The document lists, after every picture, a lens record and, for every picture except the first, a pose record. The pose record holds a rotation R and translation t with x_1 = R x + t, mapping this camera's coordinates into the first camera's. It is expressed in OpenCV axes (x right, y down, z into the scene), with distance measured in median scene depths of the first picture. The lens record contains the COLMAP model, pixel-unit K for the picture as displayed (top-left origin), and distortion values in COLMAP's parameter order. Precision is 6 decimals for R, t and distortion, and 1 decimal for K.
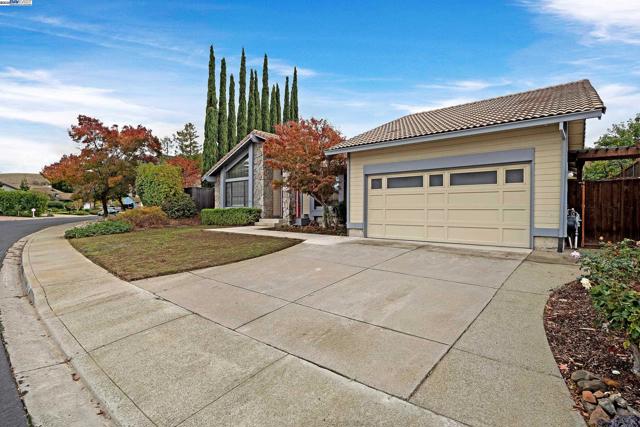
lens RADIAL K [[264.7, 0, 318.2], [0, 264.7, 212.8], [0, 0, 1]] dist [-0.000580, -0.000109]
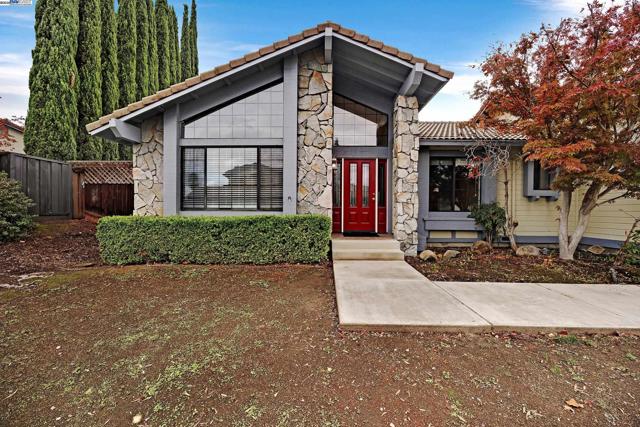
lens RADIAL K [[267.8, 0, 319.9], [0, 267.8, 210.8], [0, 0, 1]] dist [-0.000834, -0.000162]
pose [[0.817687, 0.013488, 0.575505, -0.404222], [0.000786, 0.999698, -0.024547, -0.012654], [-0.575663, 0.020524, 0.817430, 0.567646]]
